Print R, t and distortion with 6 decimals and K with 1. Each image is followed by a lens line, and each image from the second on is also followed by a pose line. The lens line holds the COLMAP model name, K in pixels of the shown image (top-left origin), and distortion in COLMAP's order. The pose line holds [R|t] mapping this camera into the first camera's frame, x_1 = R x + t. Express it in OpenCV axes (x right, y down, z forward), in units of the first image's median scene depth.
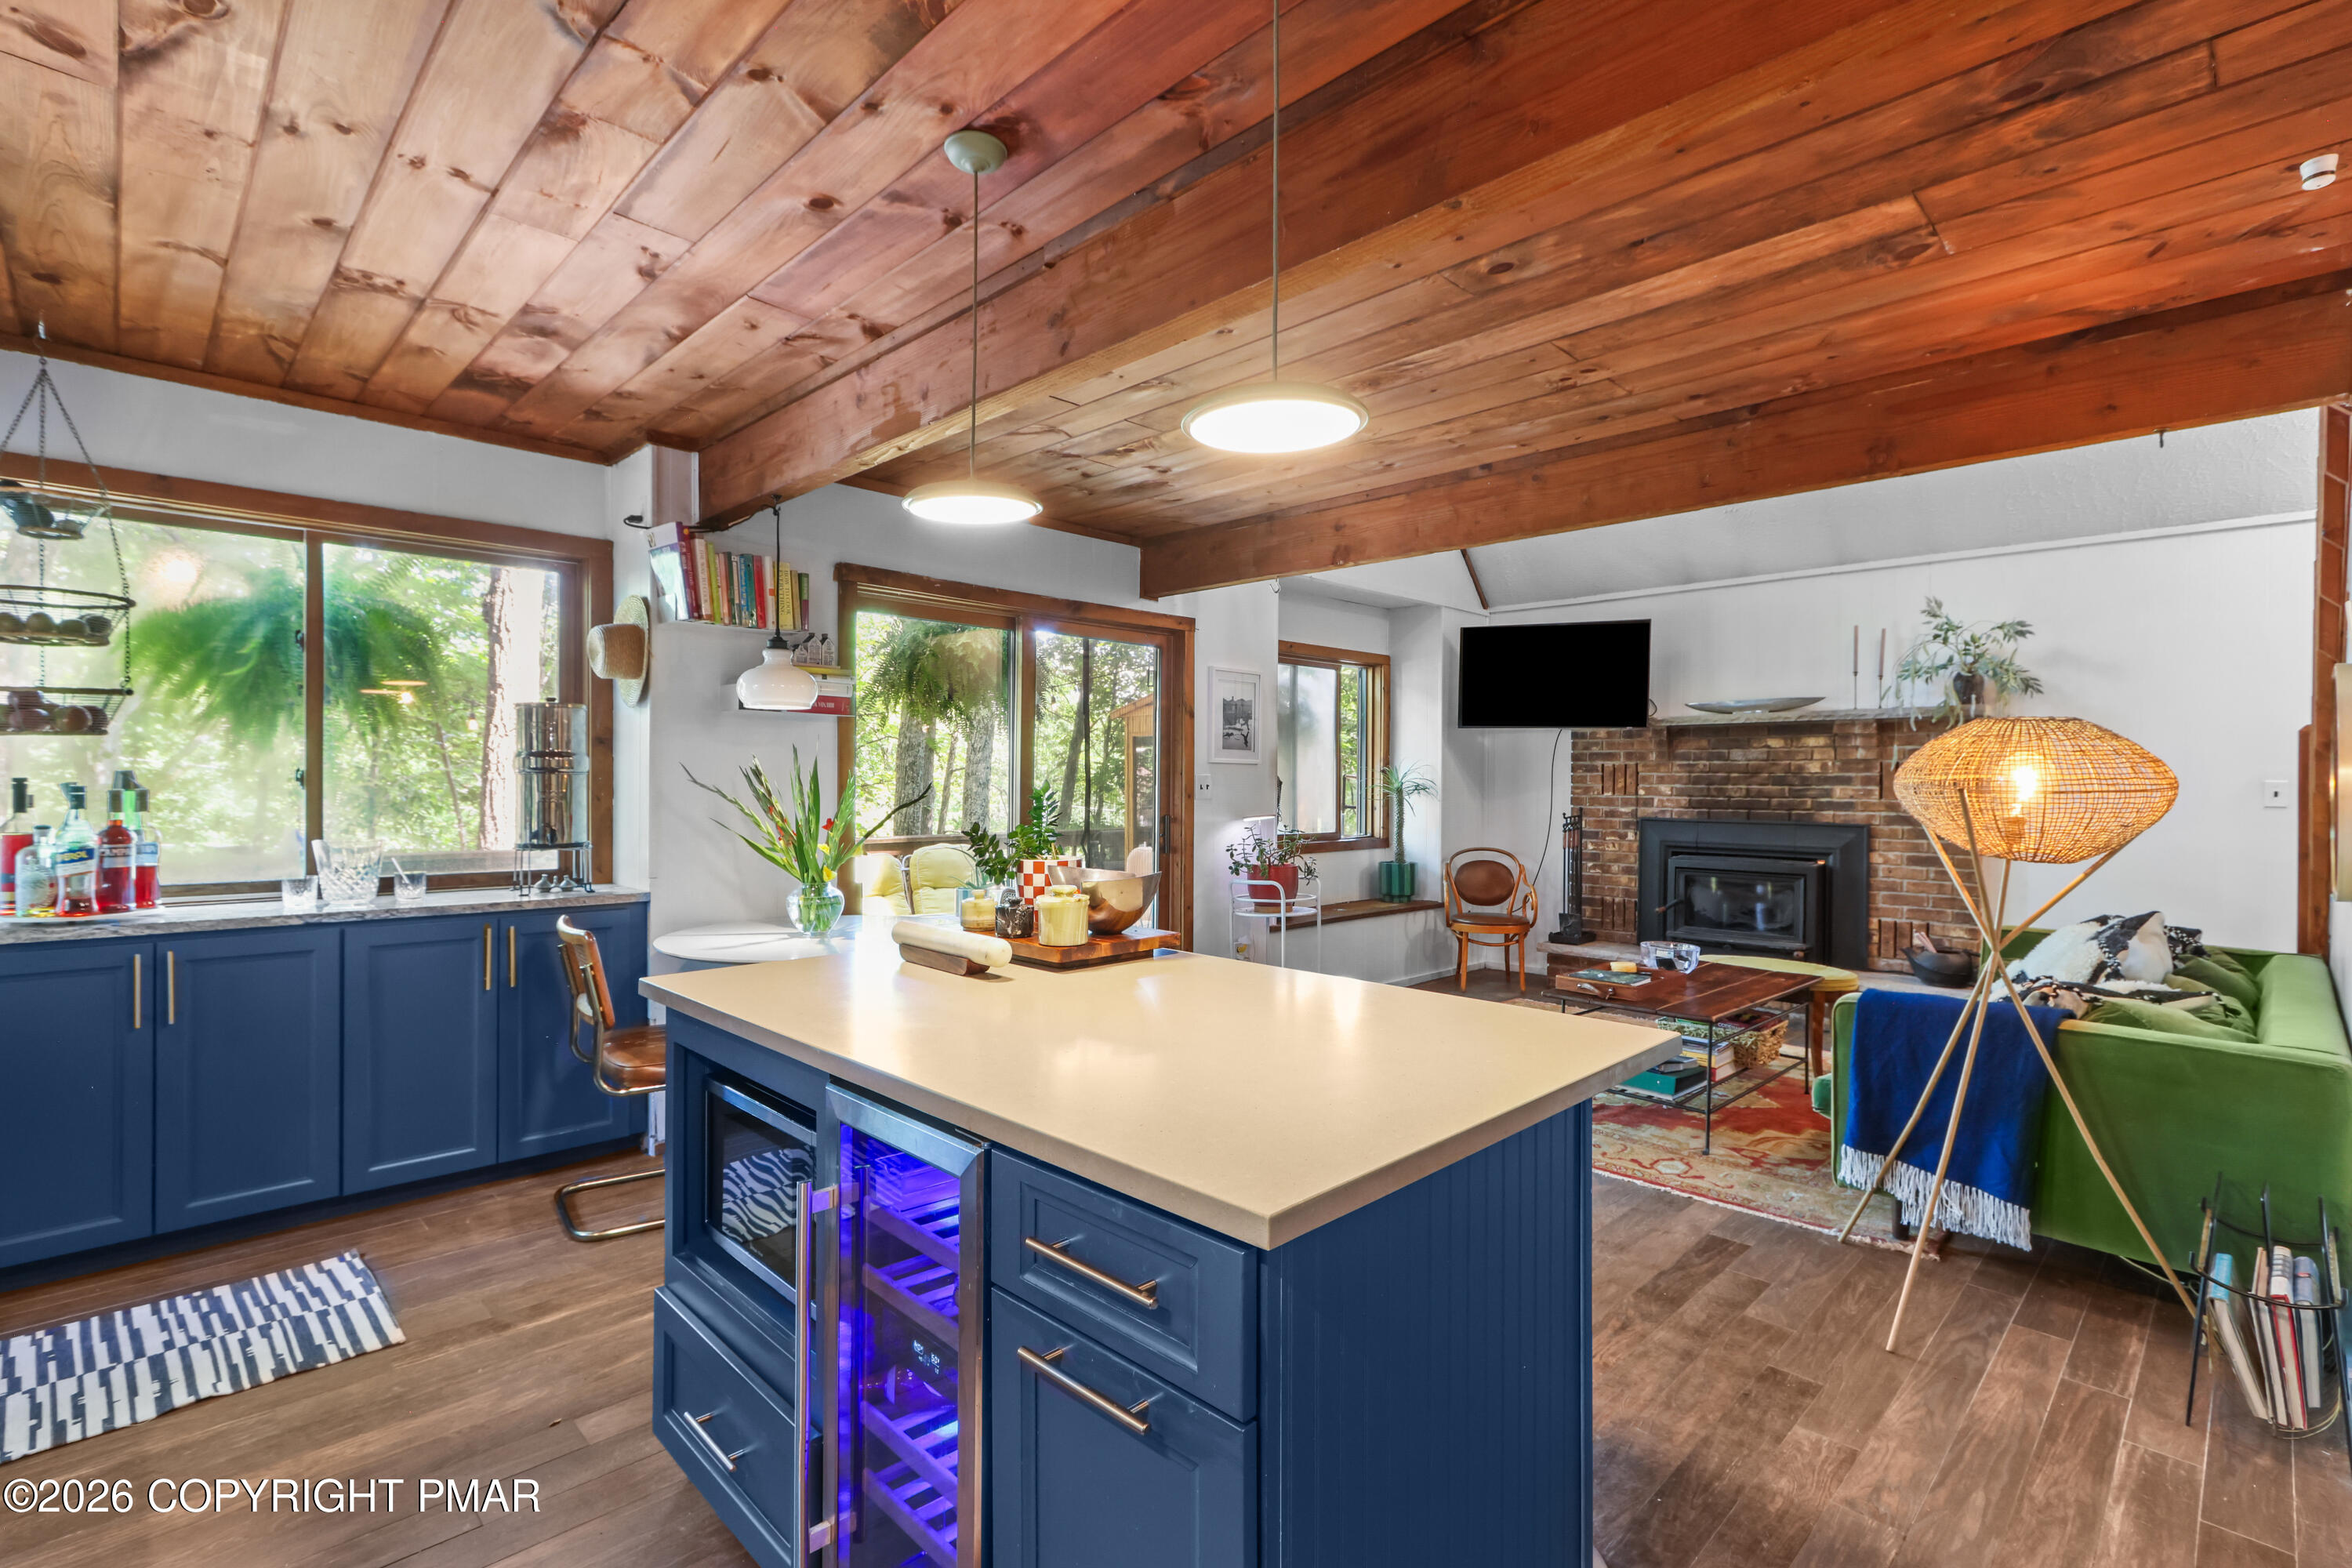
lens RADIAL K [[1110.1, 0, 1186.6], [0, 1110.1, 780.6], [0, 0, 1]] dist [-0.000281, 0.003434]
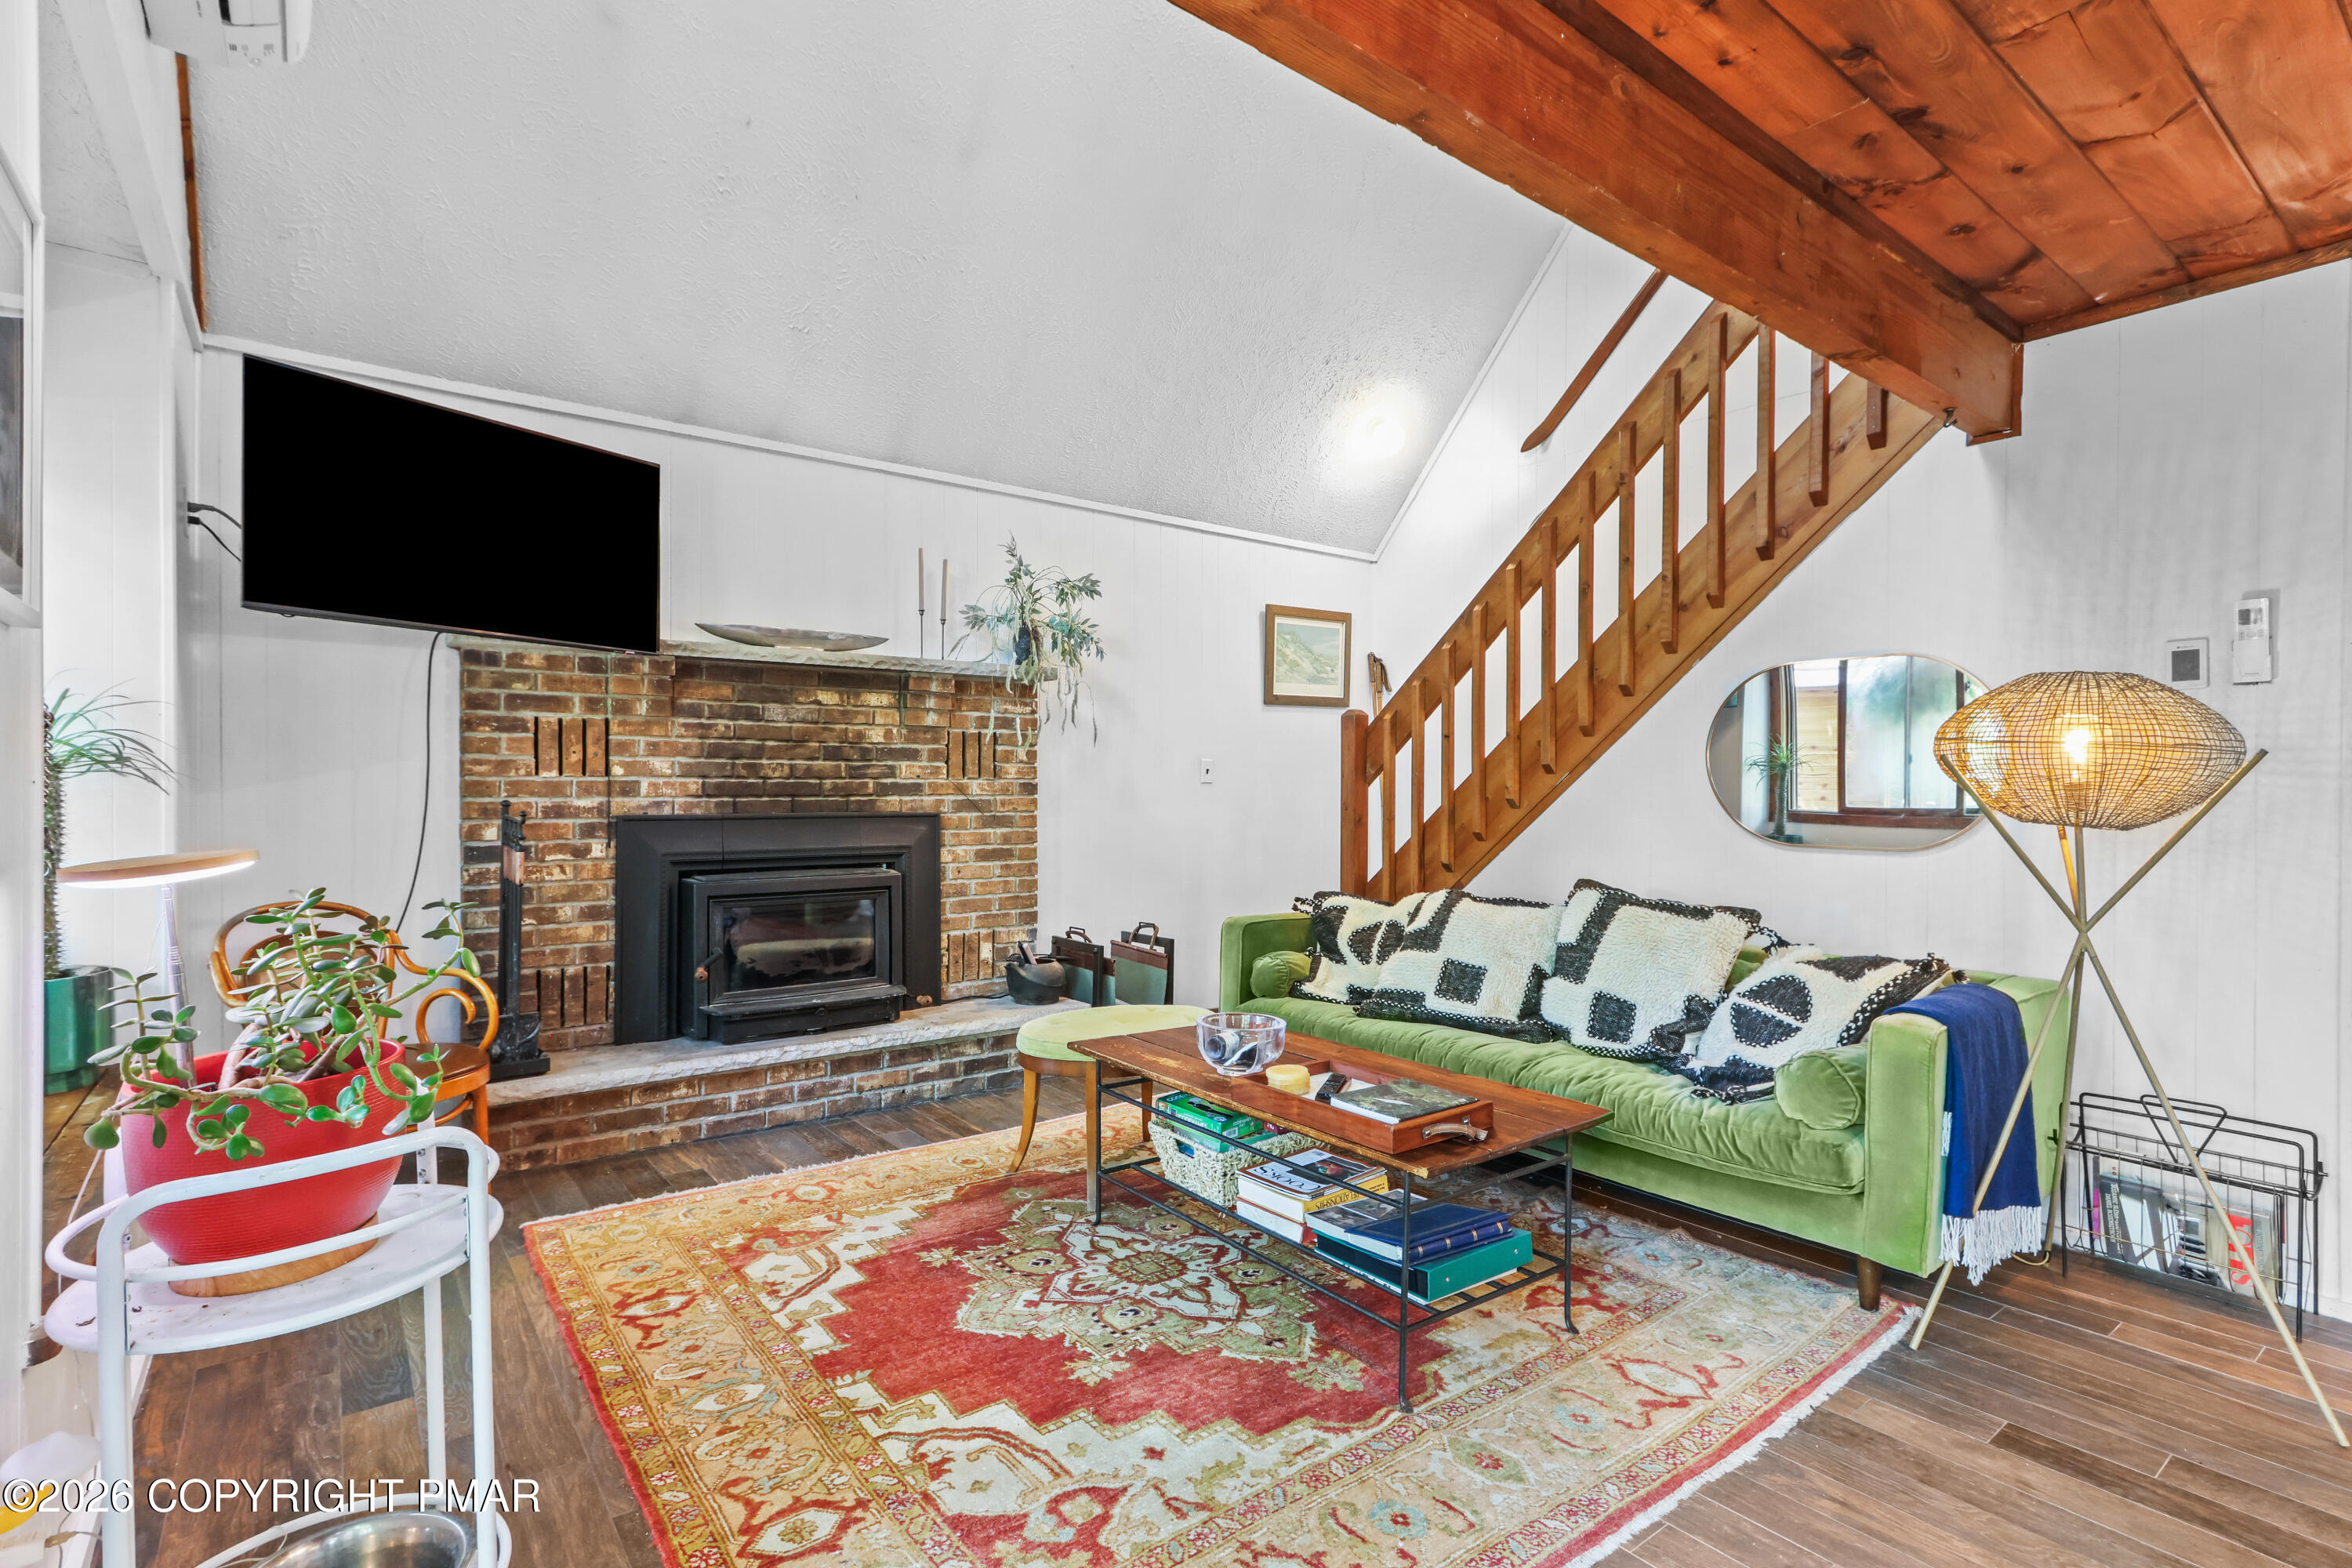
lens RADIAL K [[1110.1, 0, 1163.4], [0, 1110.1, 789.9], [0, 0, 1]] dist [-0.000281, 0.003434]
pose [[0.140827, -0.012979, 0.989949, -0.111652], [-0.003991, 0.999898, 0.013677, 0.012134], [-0.990026, -0.005877, 0.140761, 0.685860]]
